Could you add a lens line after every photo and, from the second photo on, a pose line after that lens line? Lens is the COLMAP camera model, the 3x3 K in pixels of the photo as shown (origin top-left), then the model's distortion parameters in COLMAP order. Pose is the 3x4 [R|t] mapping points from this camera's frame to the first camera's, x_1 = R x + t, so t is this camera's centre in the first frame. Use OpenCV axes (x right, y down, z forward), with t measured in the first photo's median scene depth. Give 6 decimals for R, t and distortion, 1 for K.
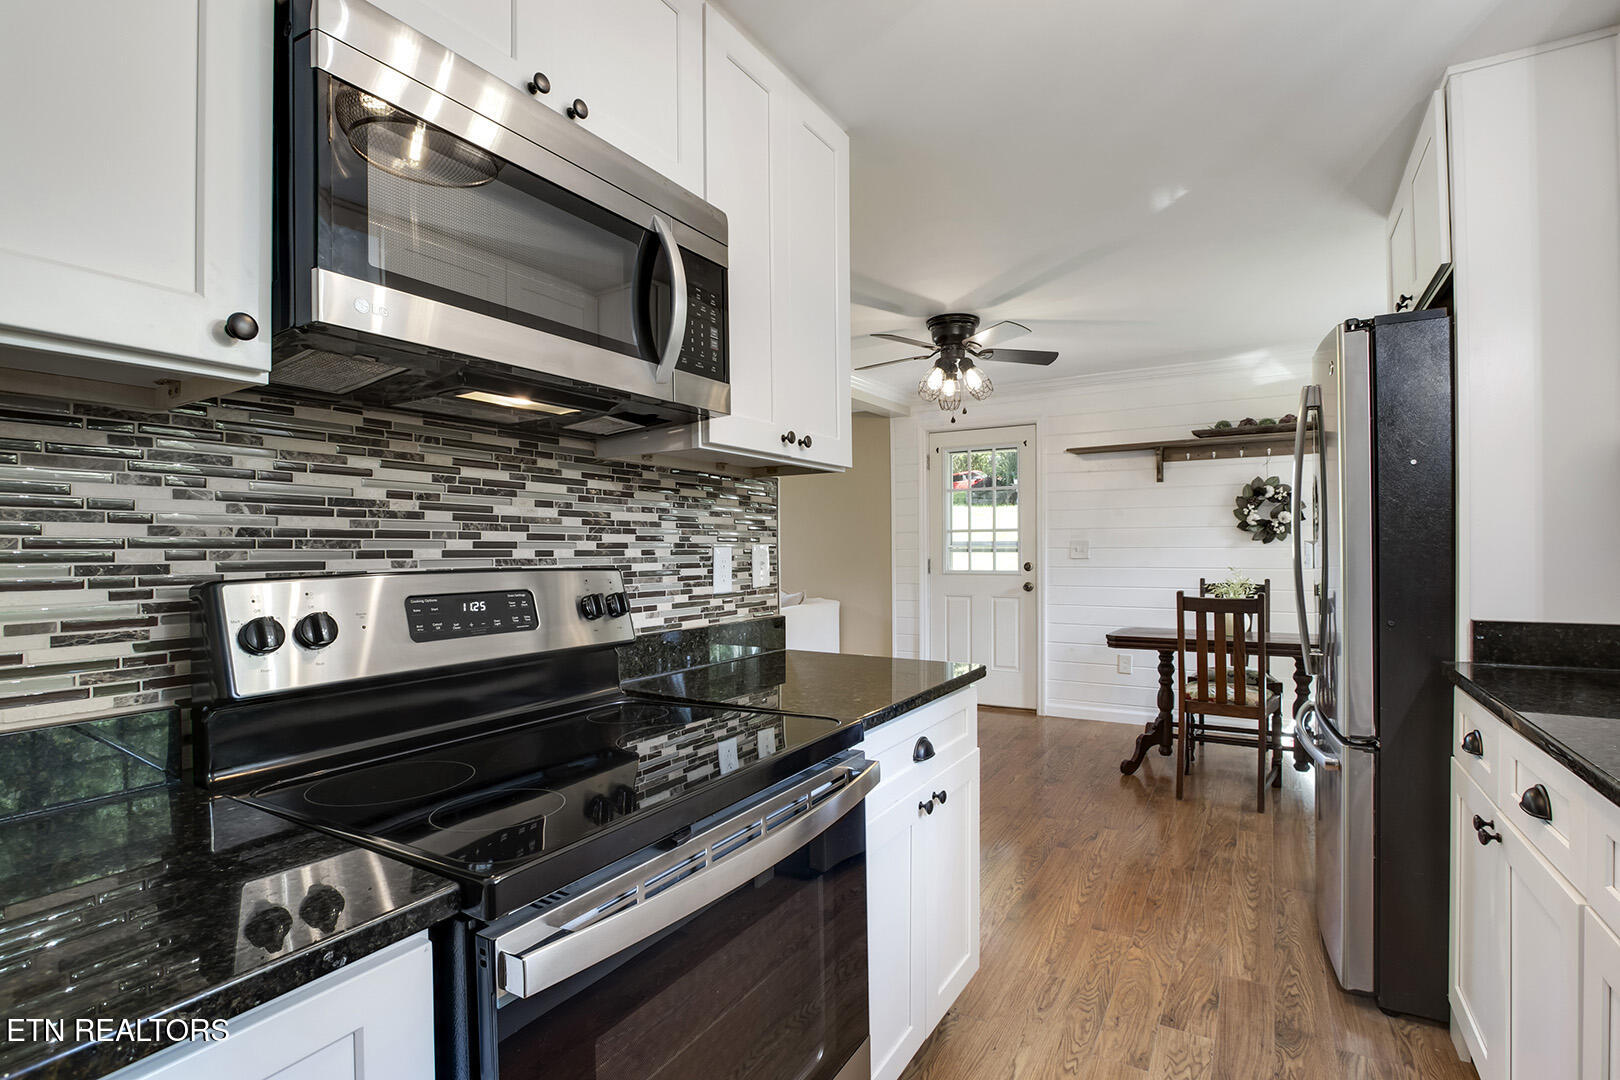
lens RADIAL K [[755.6, 0, 819.0], [0, 755.6, 553.7], [0, 0, 1]] dist [-0.022882, 0.003392]
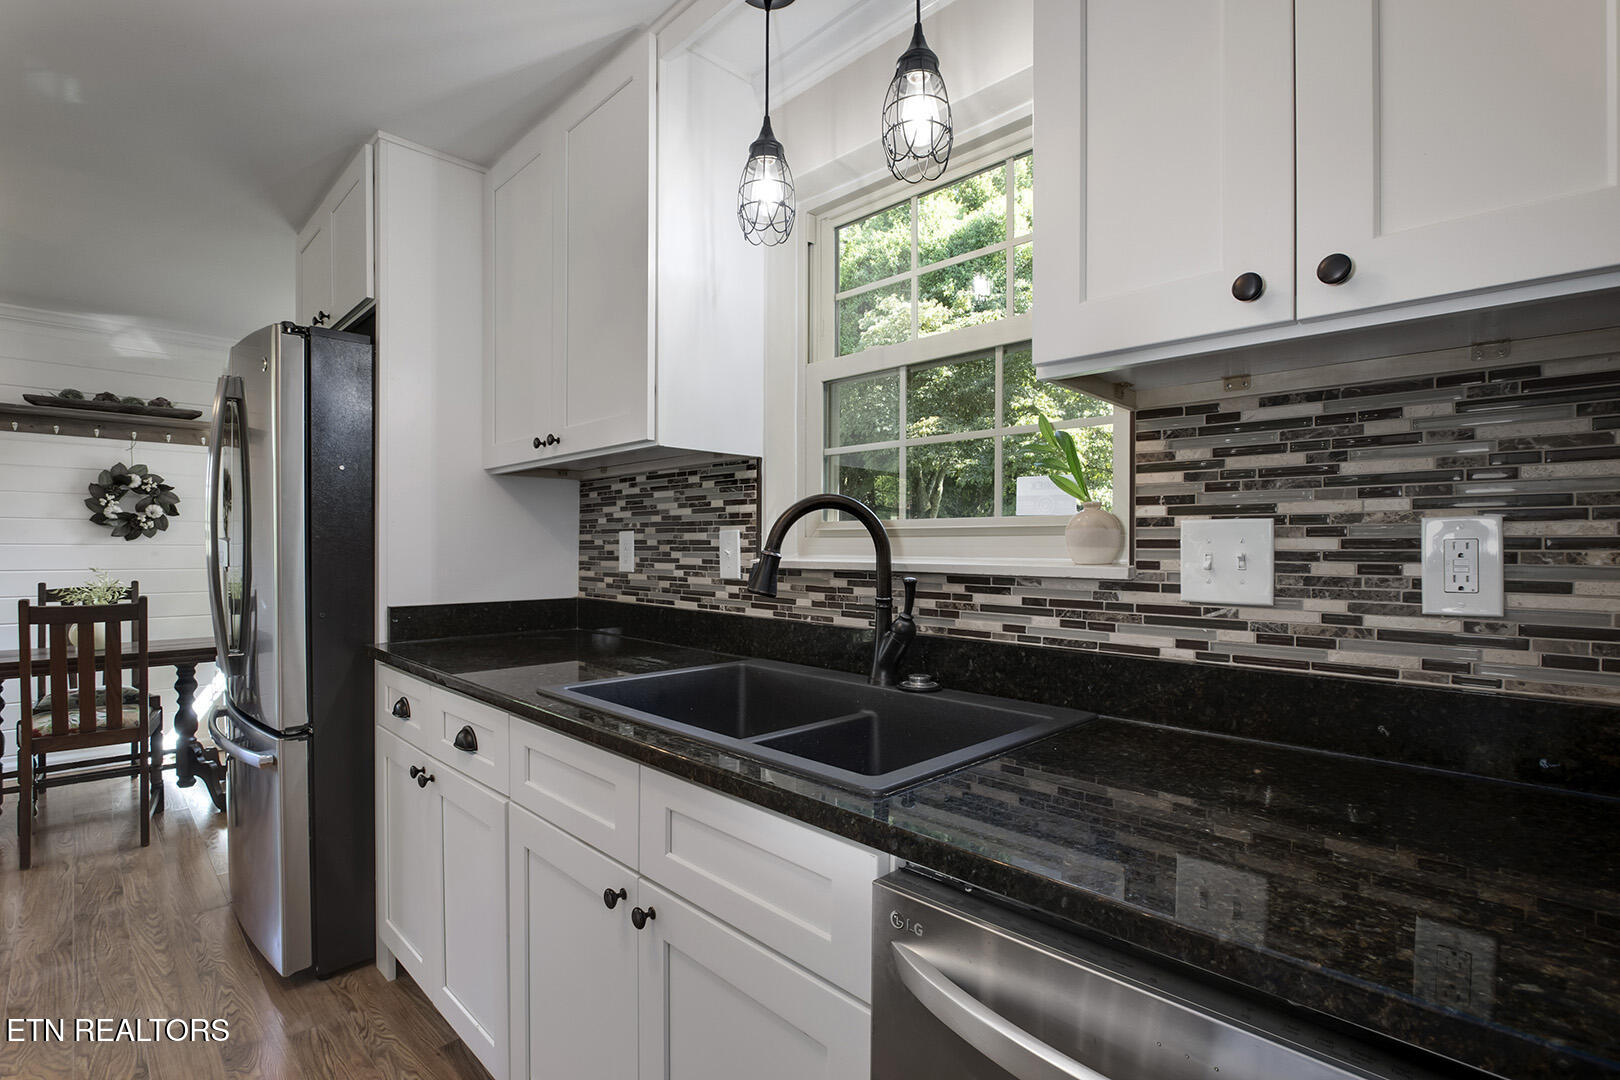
lens RADIAL K [[755.6, 0, 804.2], [0, 755.6, 553.1], [0, 0, 1]] dist [-0.022882, 0.003392]
pose [[0.252013, 0.001752, 0.967722, -0.085920], [-0.000557, 0.999998, -0.001665, 0.004457], [-0.967724, -0.000119, 0.252014, 0.046892]]
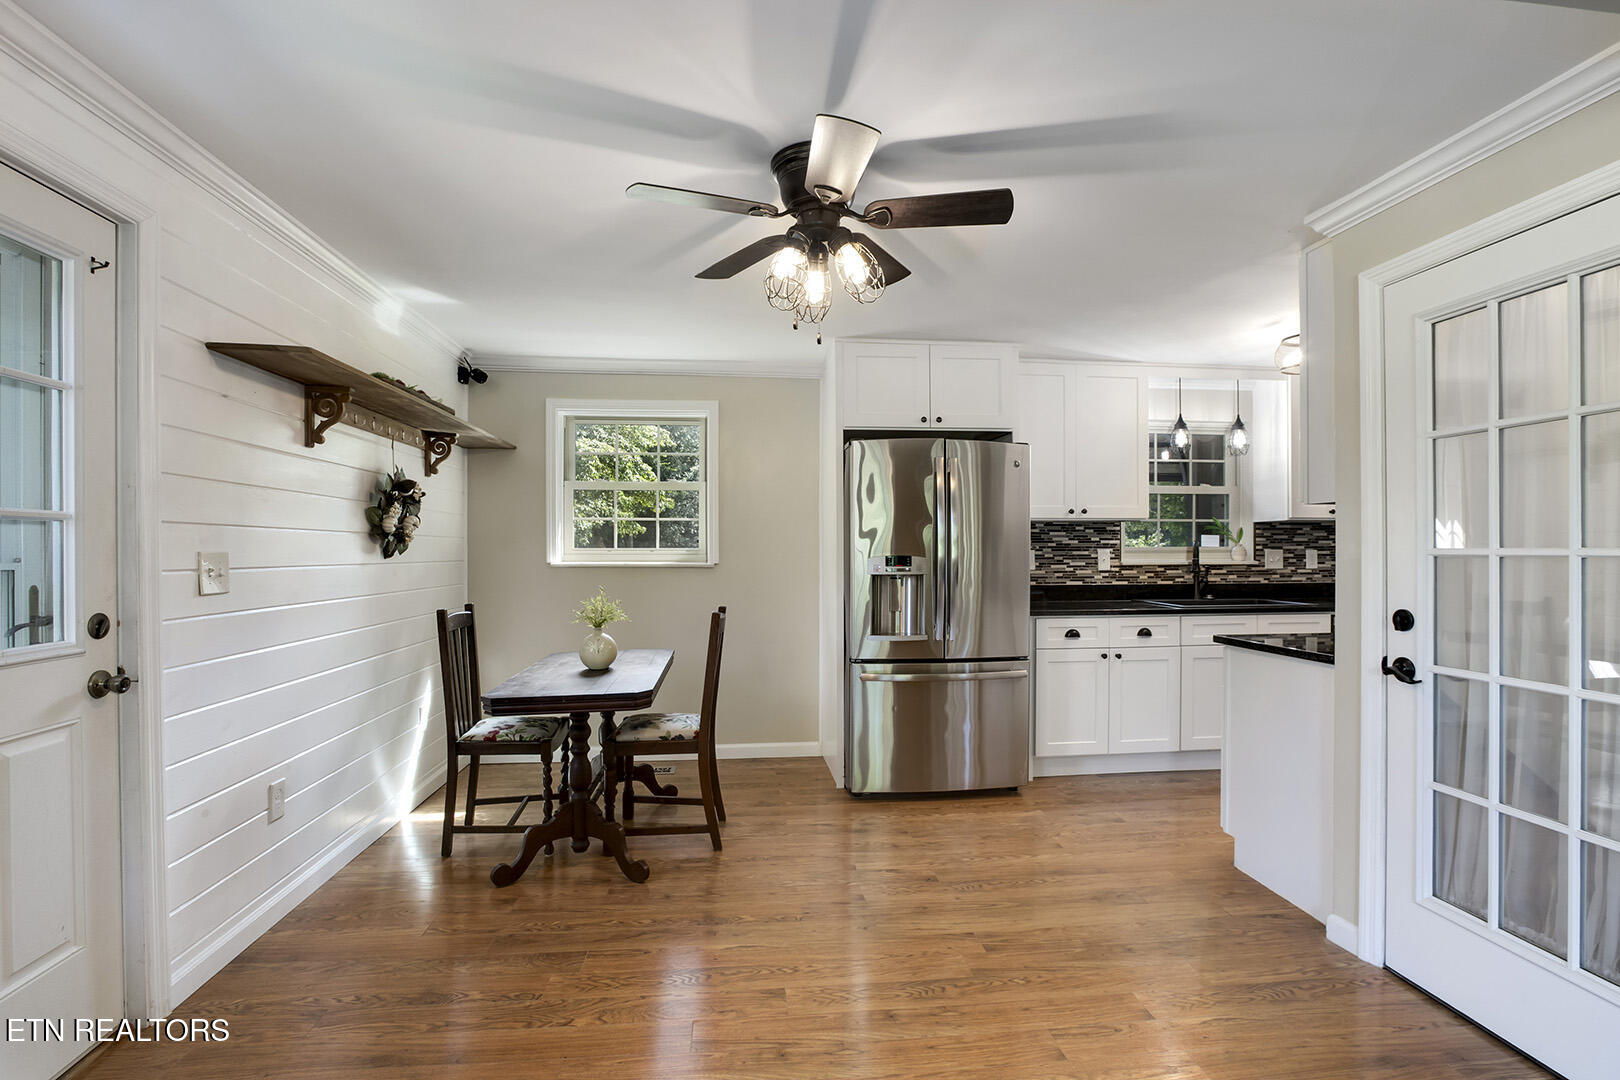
lens RADIAL K [[755.6, 0, 817.6], [0, 755.6, 551.7], [0, 0, 1]] dist [-0.022882, 0.003392]
pose [[-0.608064, 0.007778, 0.793850, -0.454337], [0.012910, 0.999917, 0.000092, -0.030303], [-0.793783, 0.010304, -0.608114, 2.262629]]
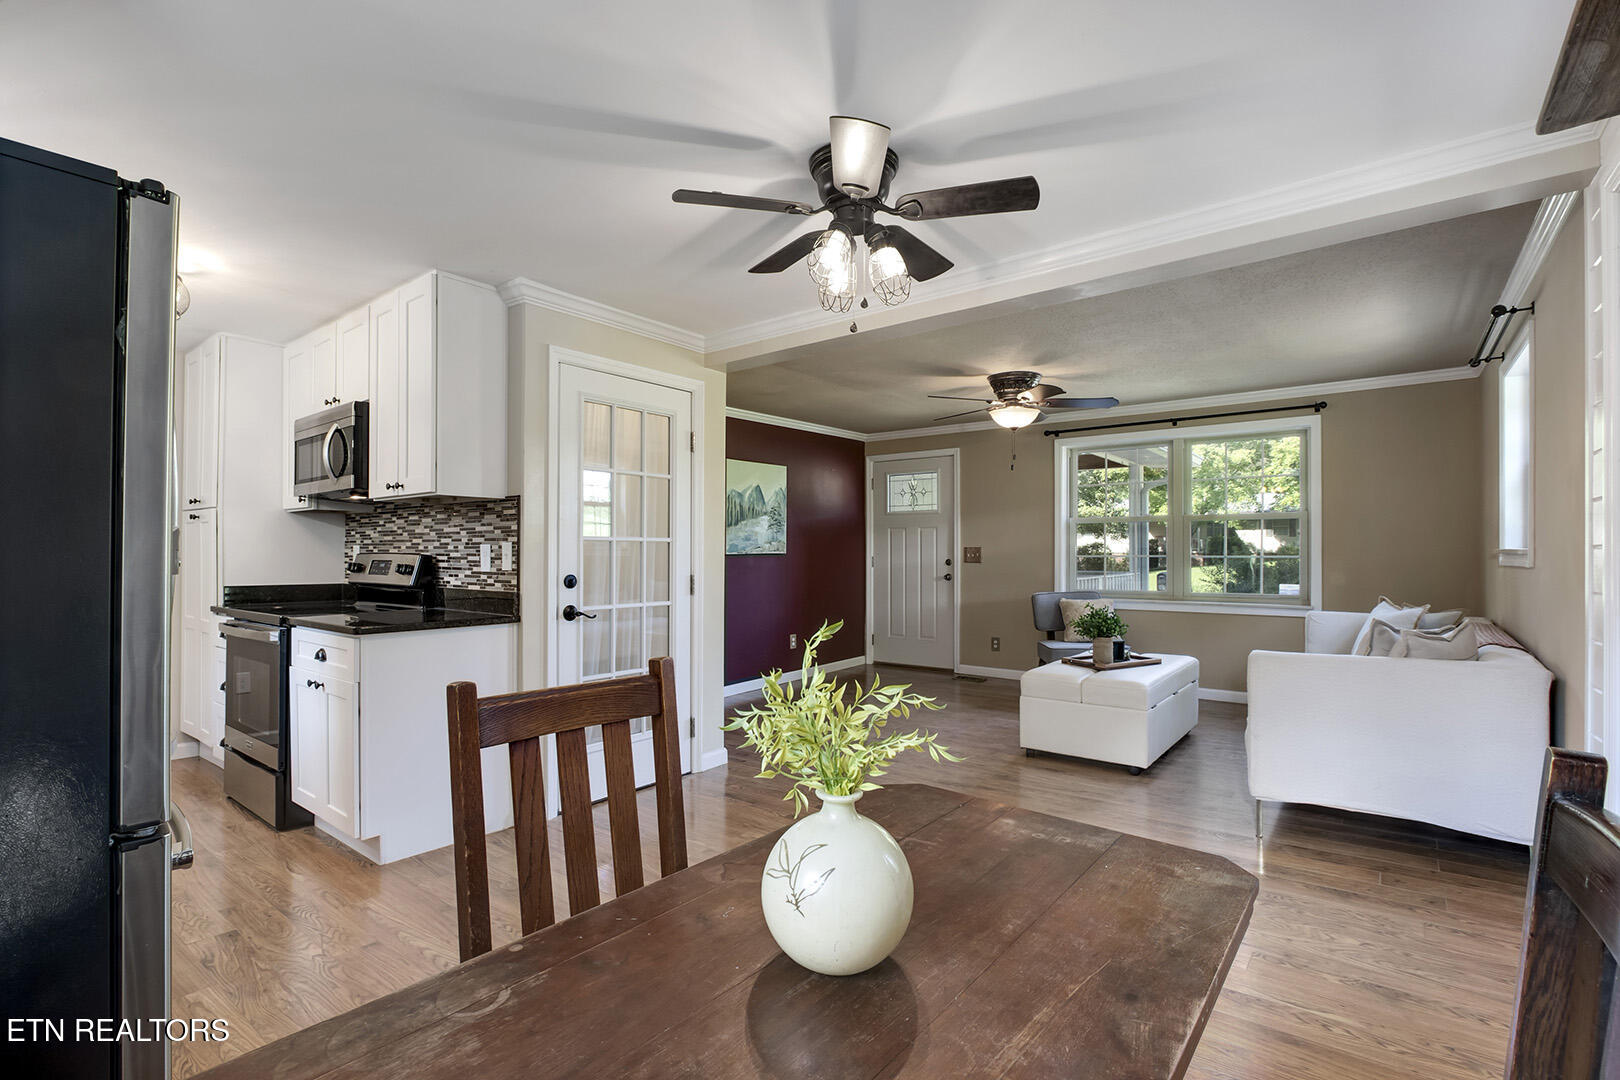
lens RADIAL K [[755.6, 0, 821.8], [0, 755.6, 553.5], [0, 0, 1]] dist [-0.022882, 0.003392]
pose [[-0.115069, 0.006149, -0.993338, 1.308321], [-0.006320, 0.999956, 0.006922, -0.004006], [0.993337, 0.007074, -0.115025, 1.759437]]
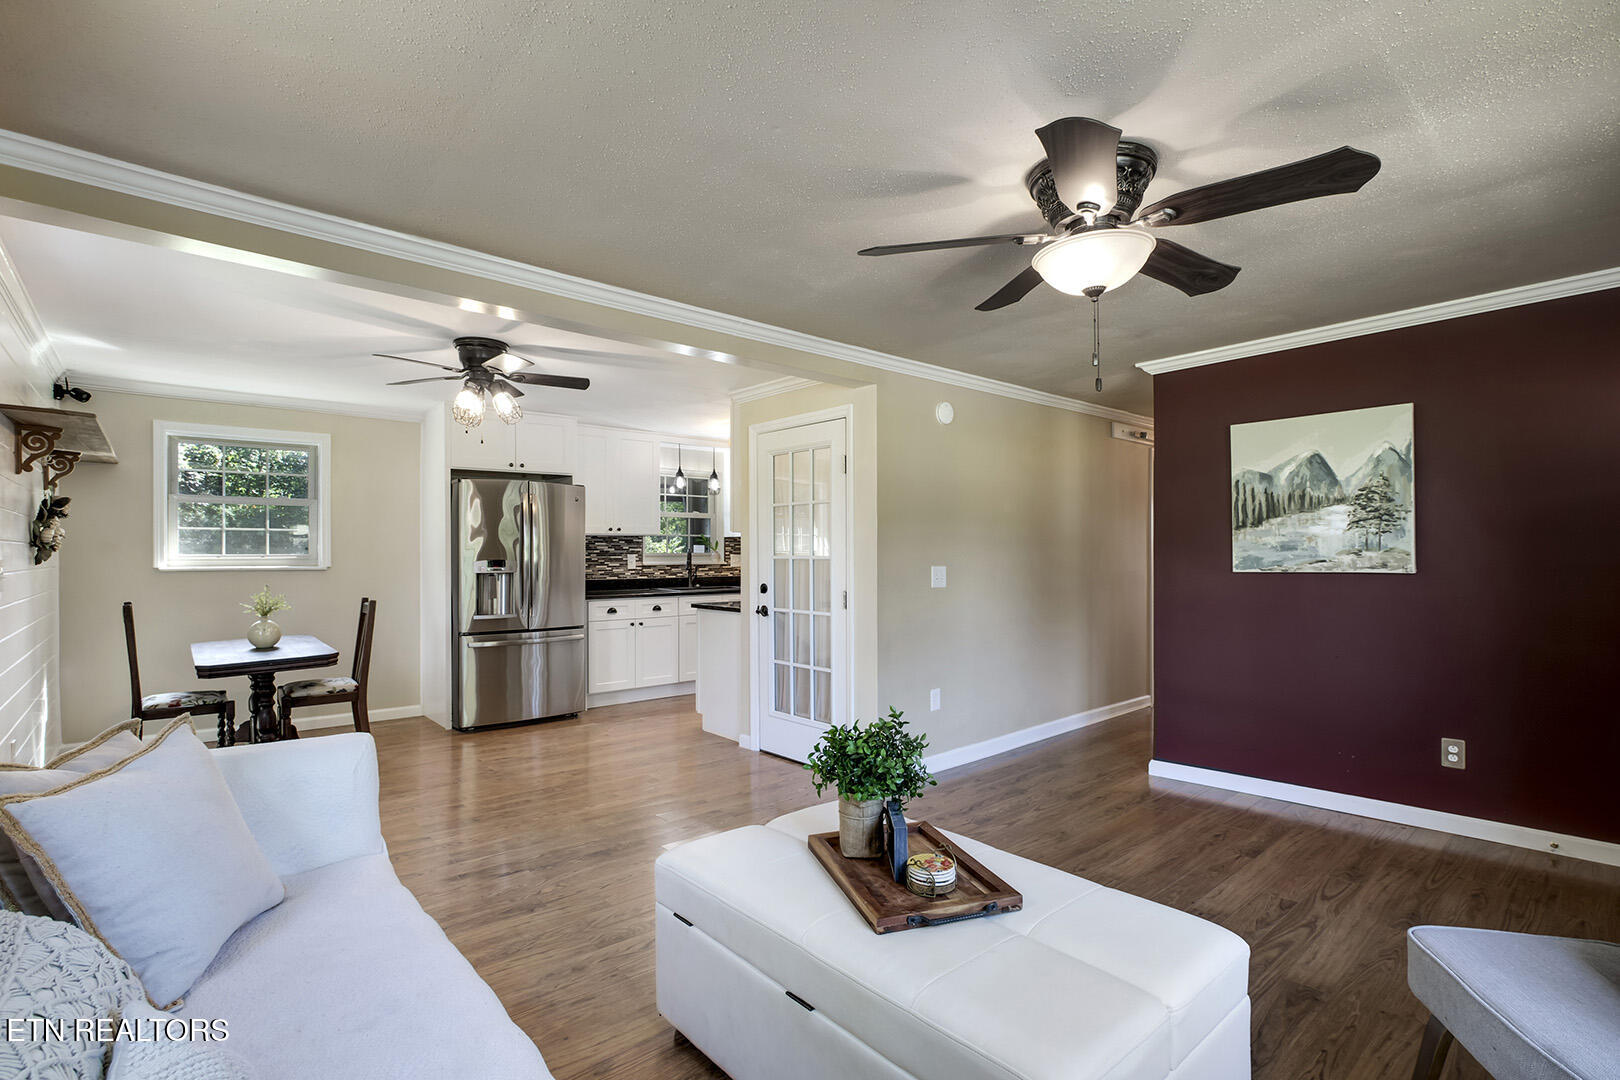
lens RADIAL K [[755.6, 0, 818.1], [0, 755.6, 553.7], [0, 0, 1]] dist [-0.022882, 0.003392]
pose [[-0.952417, 0.007676, 0.304700, -0.952506], [0.010555, 0.999914, 0.007804, -0.046853], [-0.304614, 0.010649, -0.952416, 3.080004]]
